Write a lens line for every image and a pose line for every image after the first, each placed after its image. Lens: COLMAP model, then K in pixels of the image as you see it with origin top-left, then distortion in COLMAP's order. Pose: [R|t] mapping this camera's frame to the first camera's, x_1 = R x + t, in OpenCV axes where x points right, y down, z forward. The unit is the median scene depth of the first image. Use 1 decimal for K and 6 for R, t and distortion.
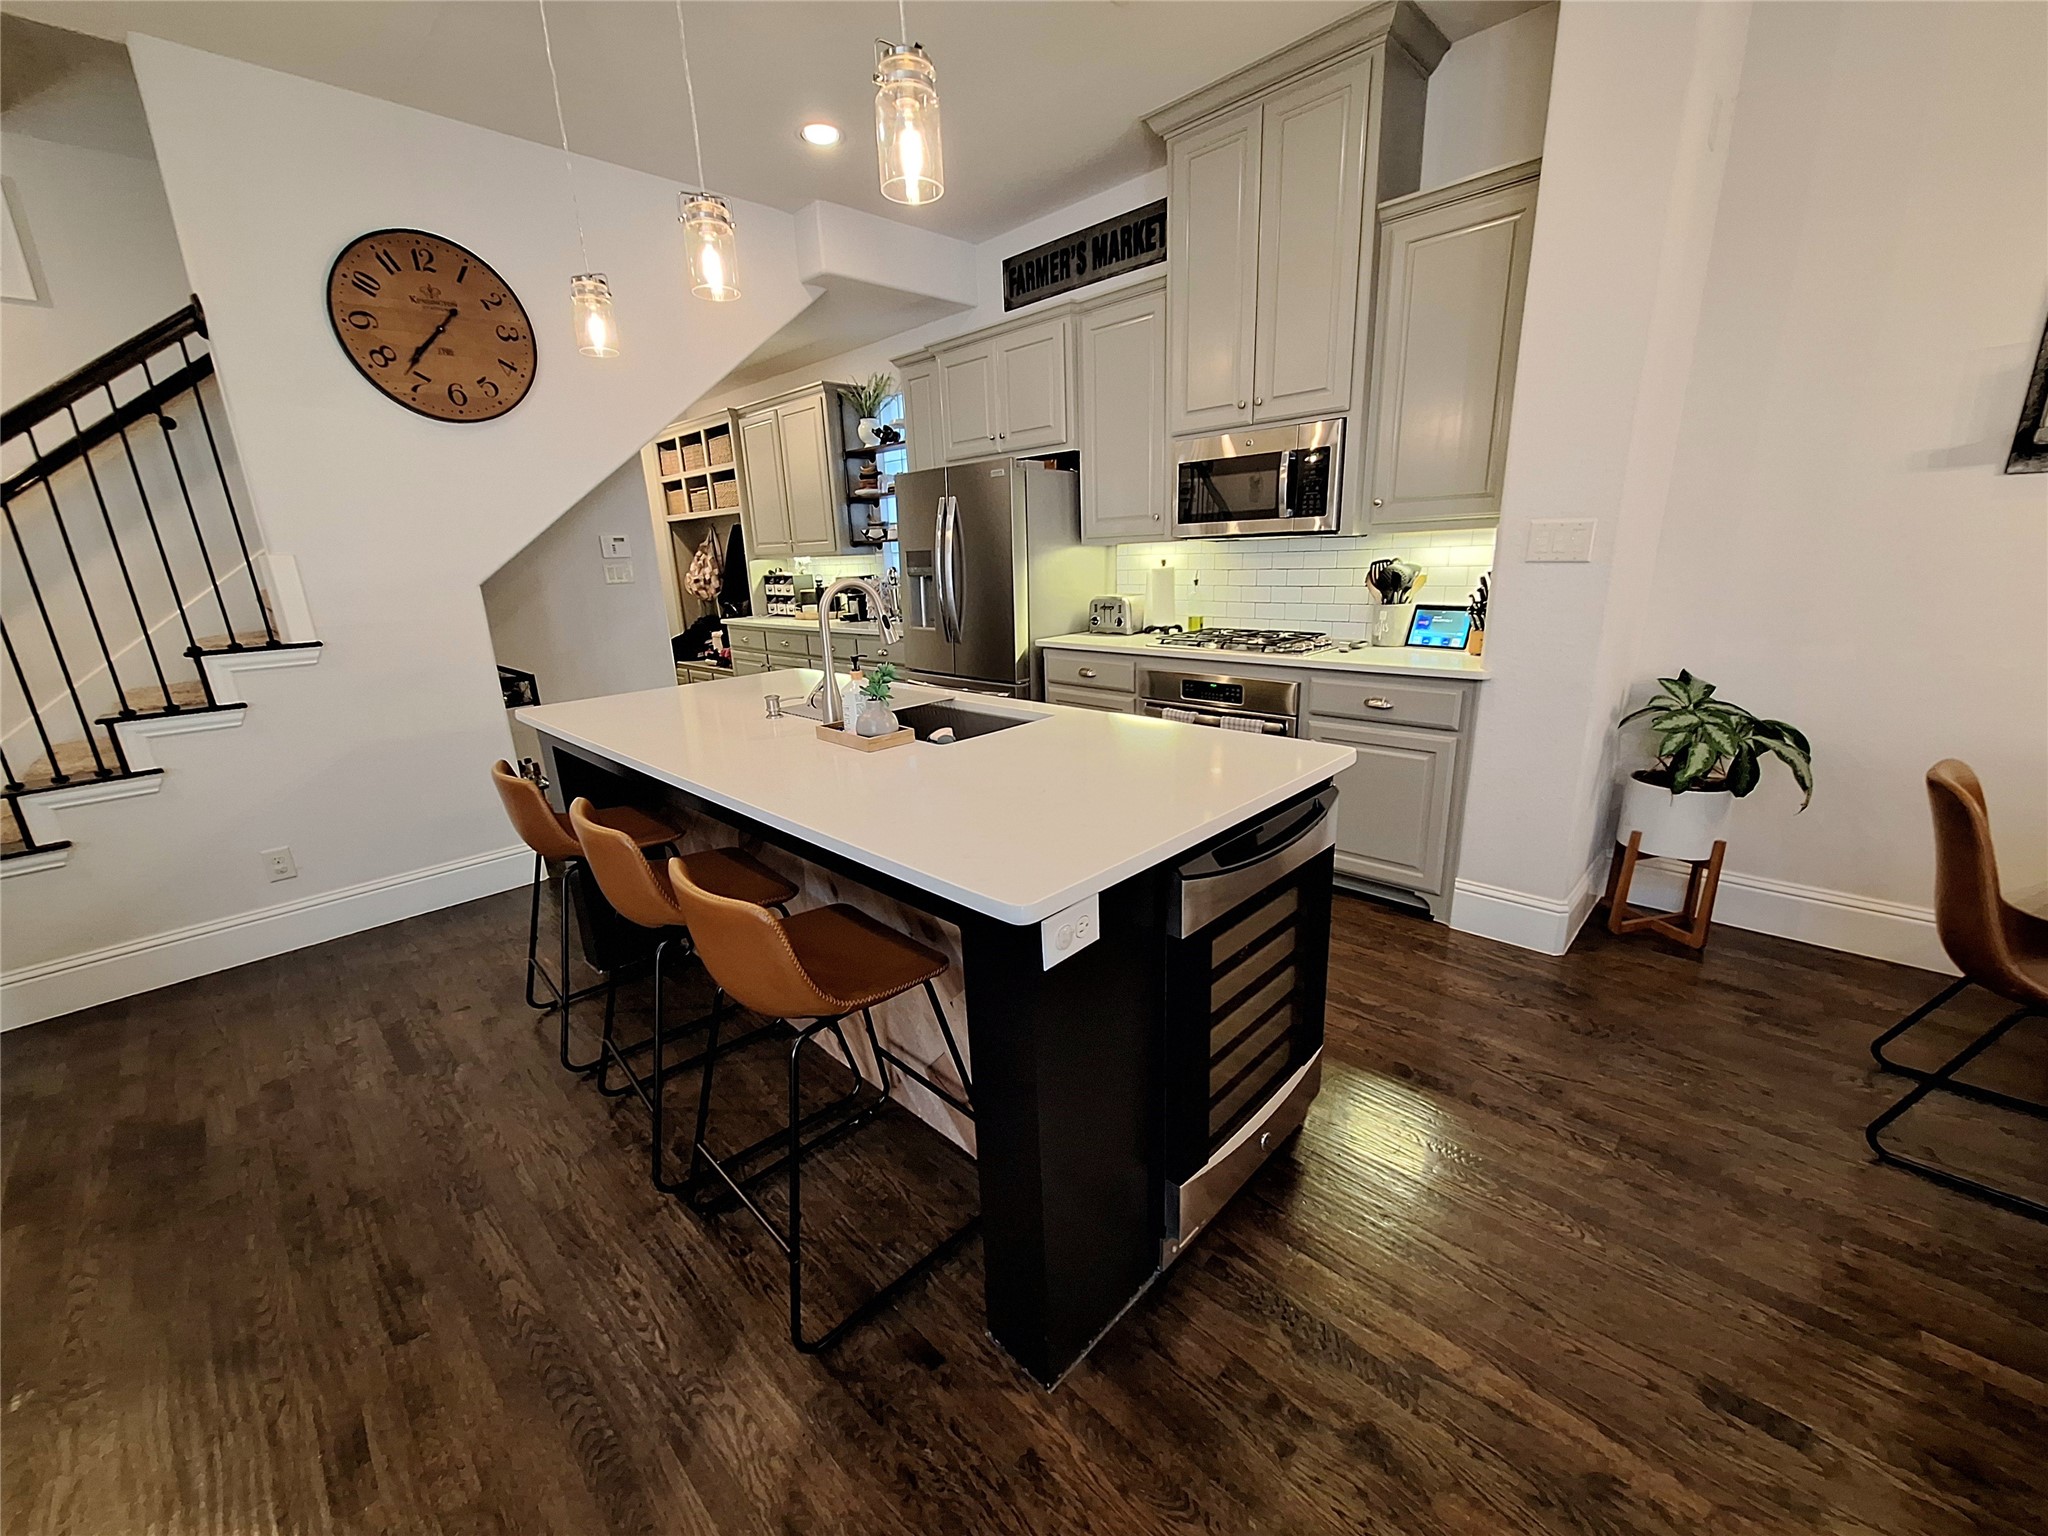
lens RADIAL K [[804.4, 0, 1007.9], [0, 804.4, 782.7], [0, 0, 1]] dist [-0.001348, 0.000417]
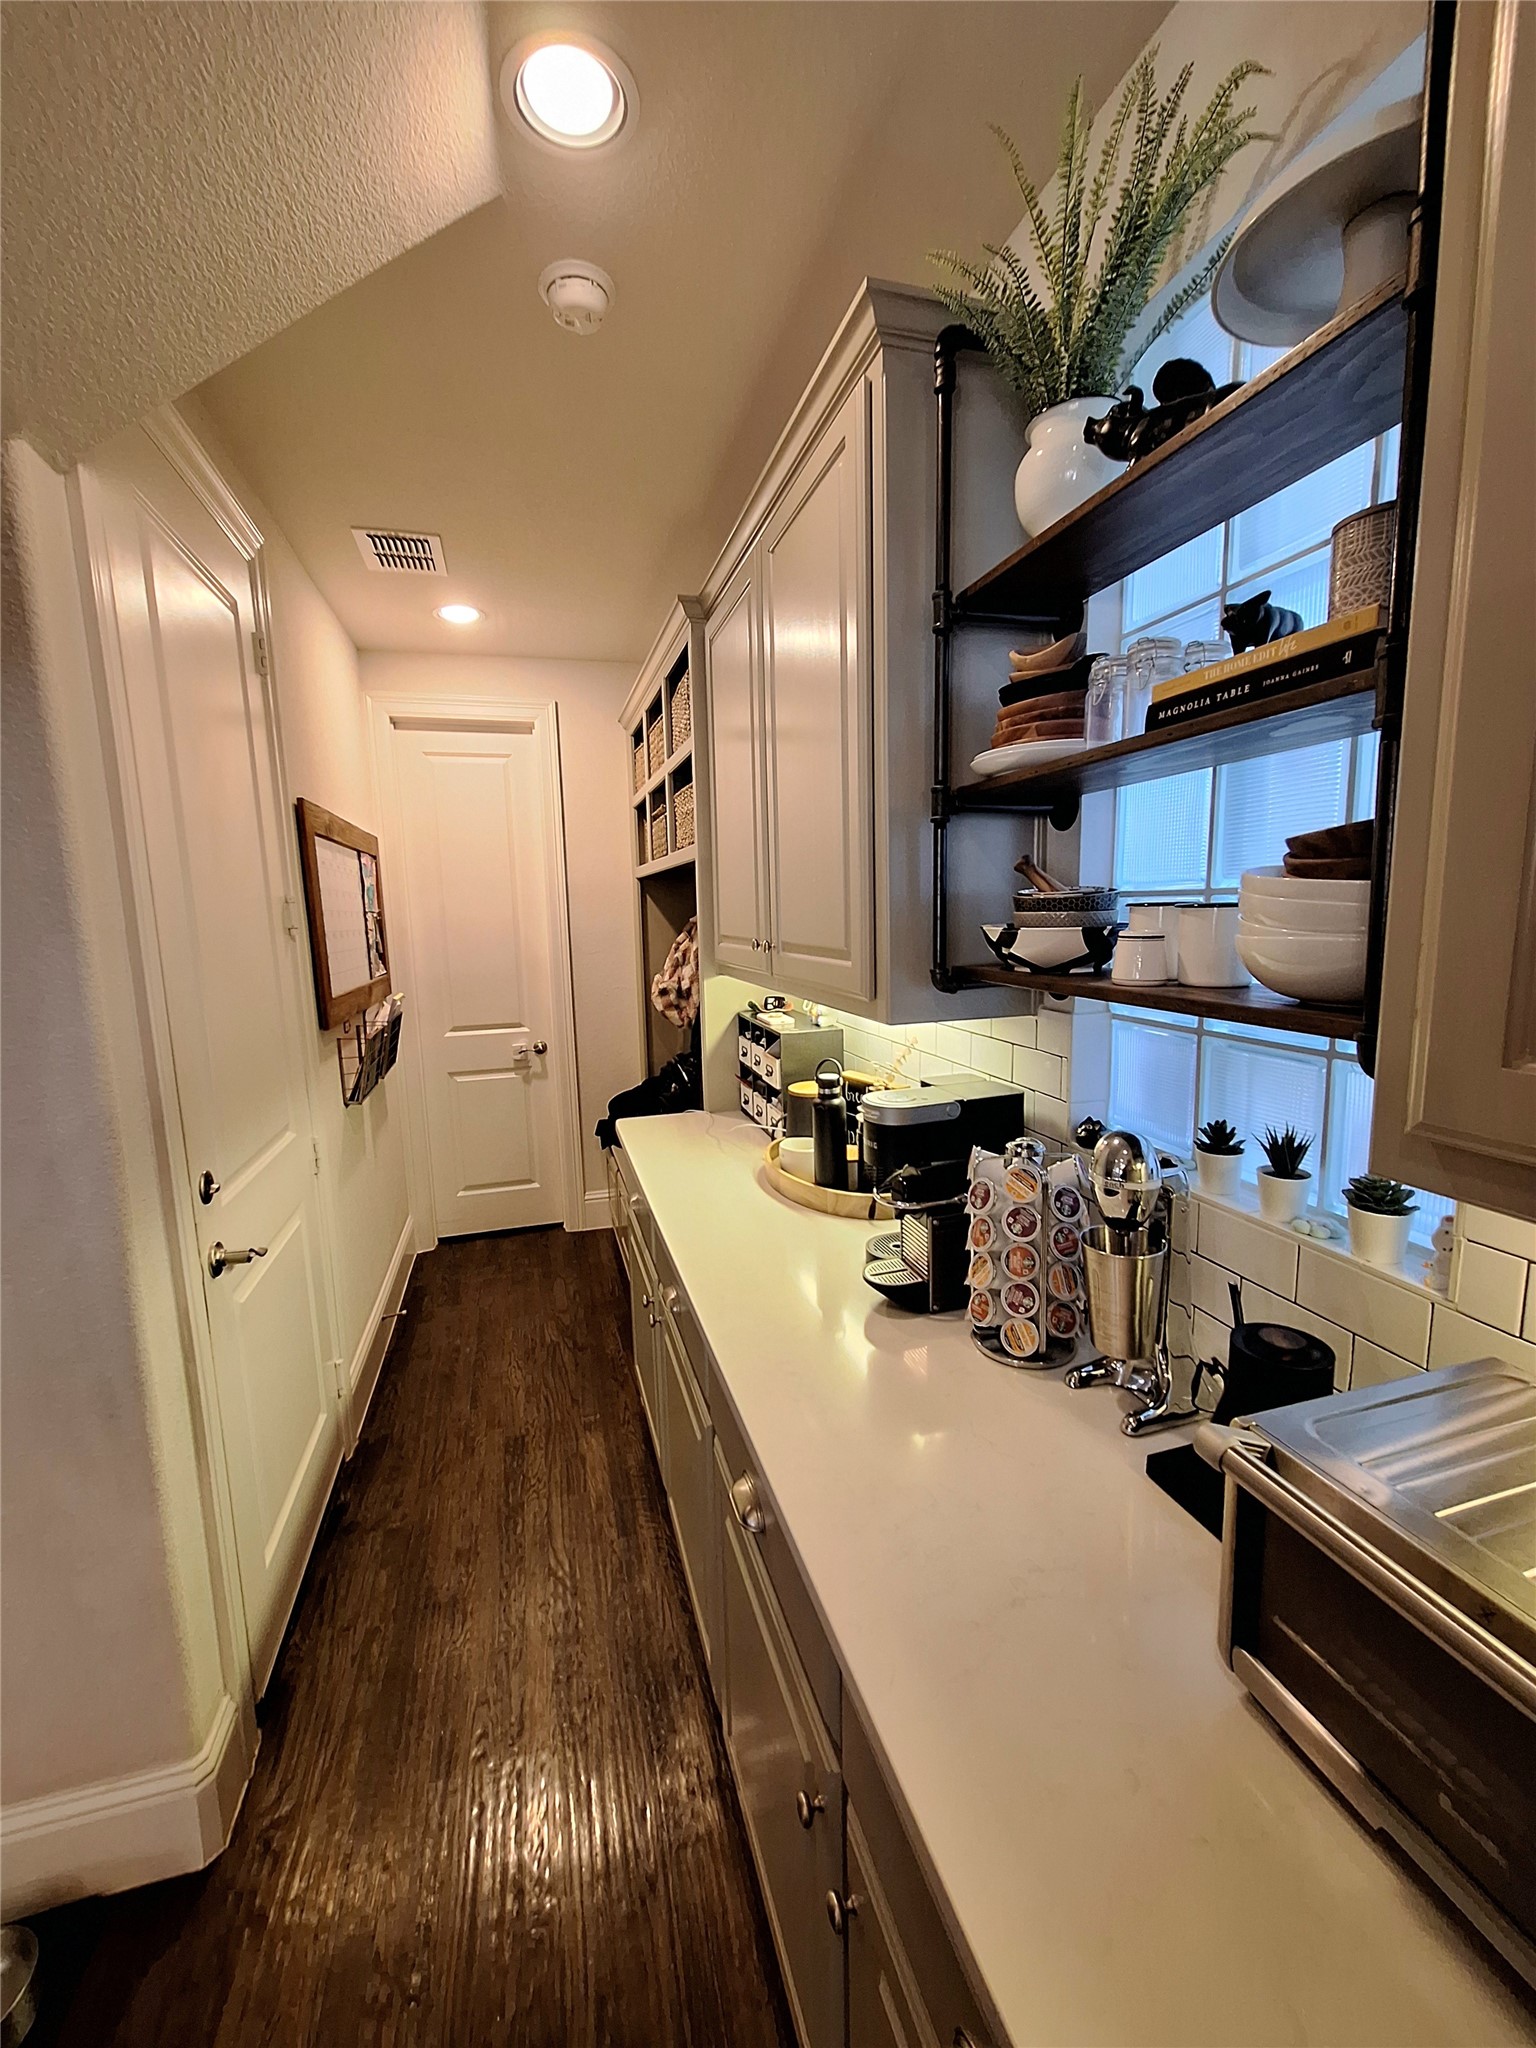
lens RADIAL K [[804.4, 0, 768.0], [0, 804.4, 1024.0], [0, 0, 1]] dist [-0.001348, 0.000417]
pose [[0.885889, 0.081459, -0.456690, -0.129674], [-0.135975, 0.986819, -0.087749, -0.257896], [0.443522, 0.139834, 0.885288, 0.772669]]
